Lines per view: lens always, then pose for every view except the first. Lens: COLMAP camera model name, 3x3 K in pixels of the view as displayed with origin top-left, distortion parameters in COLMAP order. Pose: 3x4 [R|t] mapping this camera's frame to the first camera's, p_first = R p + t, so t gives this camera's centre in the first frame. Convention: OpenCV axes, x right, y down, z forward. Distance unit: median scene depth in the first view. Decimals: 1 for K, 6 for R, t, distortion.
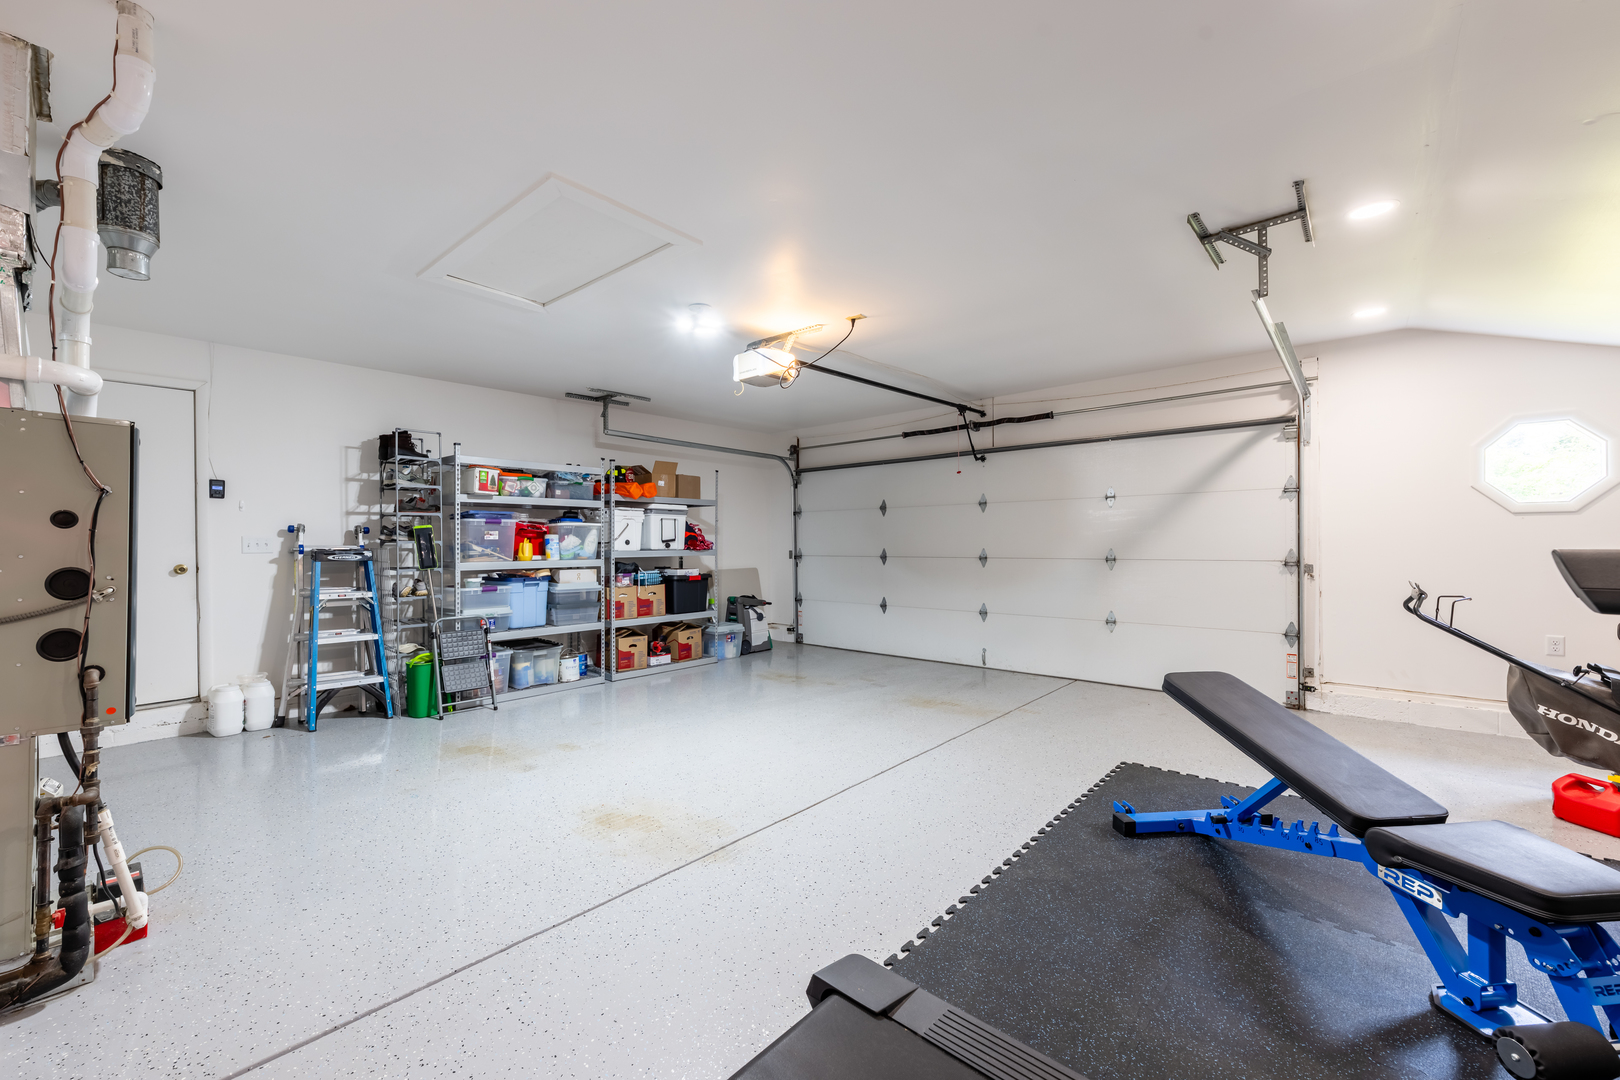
lens RADIAL K [[641.3, 0, 805.7], [0, 641.3, 542.9], [0, 0, 1]] dist [-0.000237, 0.000183]
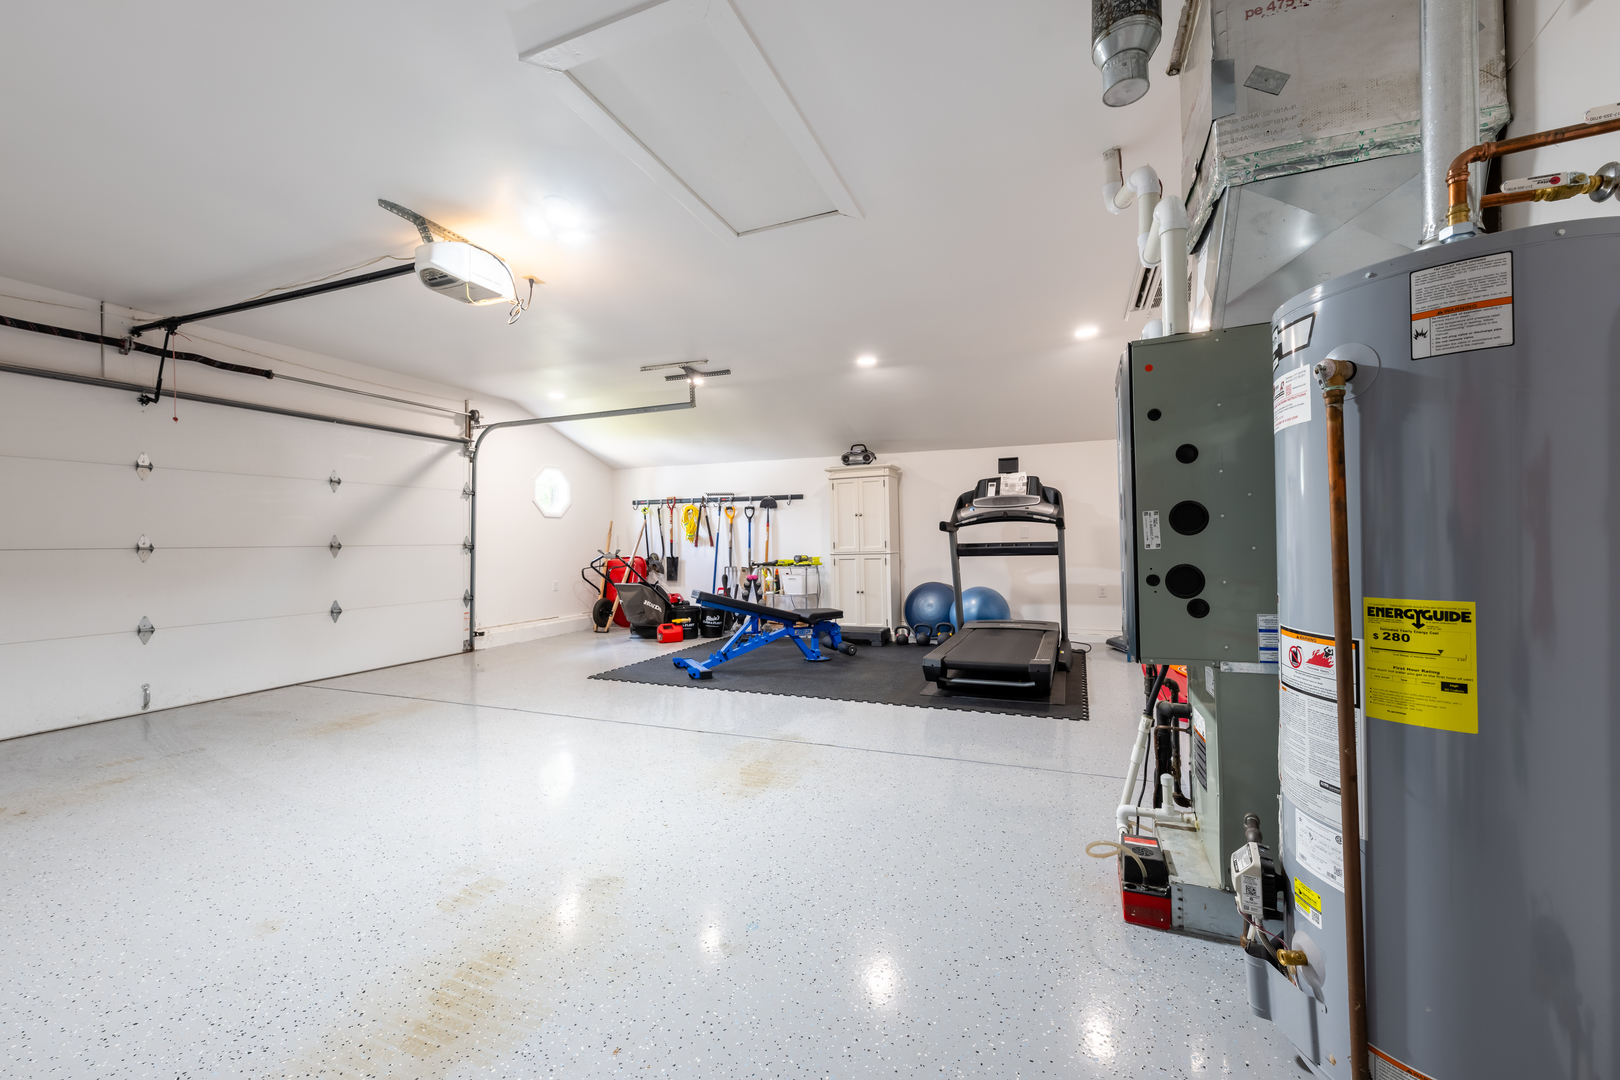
lens RADIAL K [[641.3, 0, 805.7], [0, 641.3, 542.9], [0, 0, 1]] dist [-0.000237, 0.000183]
pose [[-0.320818, 0.007737, 0.947109, -0.777006], [0.014545, 0.999889, -0.003242, 0.039962], [-0.947029, 0.012736, -0.320895, 0.757201]]
